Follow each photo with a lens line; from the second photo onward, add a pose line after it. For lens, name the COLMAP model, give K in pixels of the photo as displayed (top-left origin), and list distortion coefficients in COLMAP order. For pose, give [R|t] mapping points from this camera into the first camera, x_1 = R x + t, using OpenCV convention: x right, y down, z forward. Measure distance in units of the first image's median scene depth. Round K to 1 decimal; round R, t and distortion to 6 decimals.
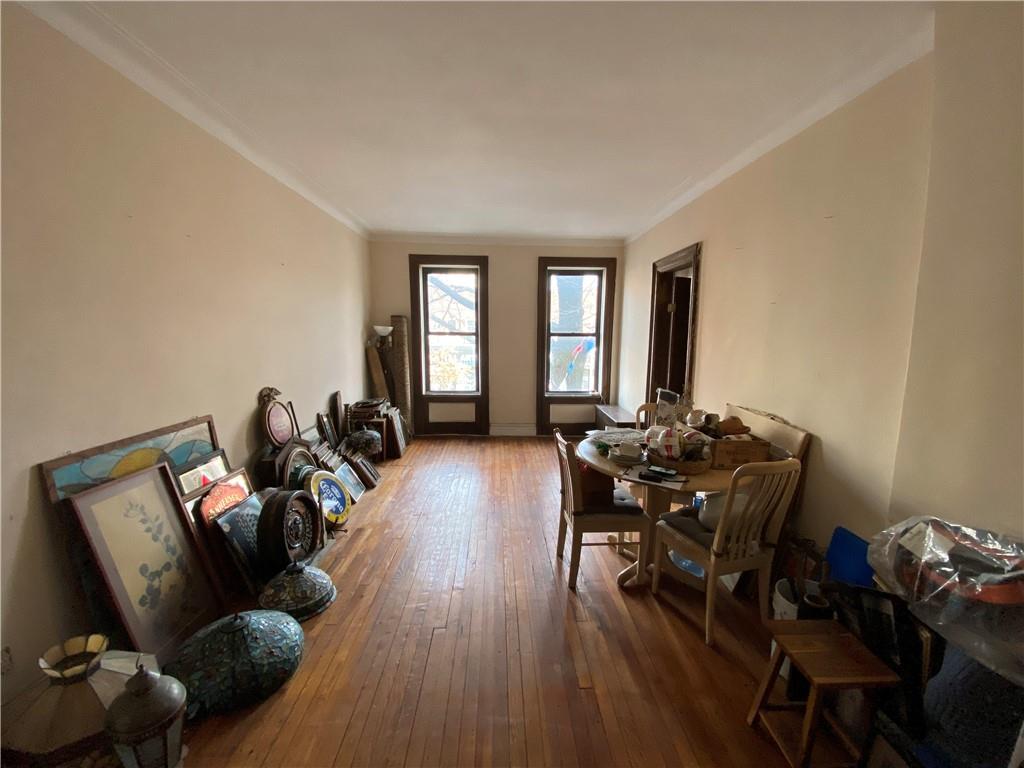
lens RADIAL K [[418.9, 0, 512.0], [0, 418.9, 384.0], [0, 0, 1]] dist [0.000088, 0.000006]
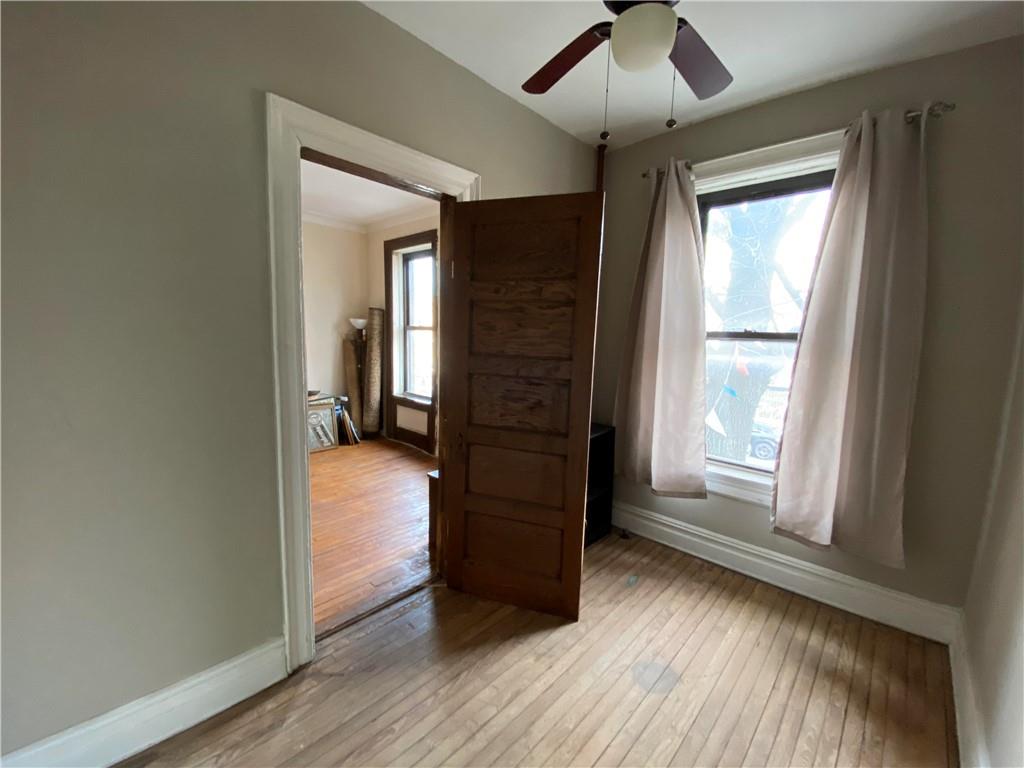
lens RADIAL K [[418.9, 0, 512.0], [0, 418.9, 384.0], [0, 0, 1]] dist [0.000088, 0.000006]
pose [[0.705911, 0.093515, -0.702100, 0.605930], [-0.115345, 0.993191, 0.016315, -0.043465], [0.698846, 0.069467, 0.711891, 0.544036]]
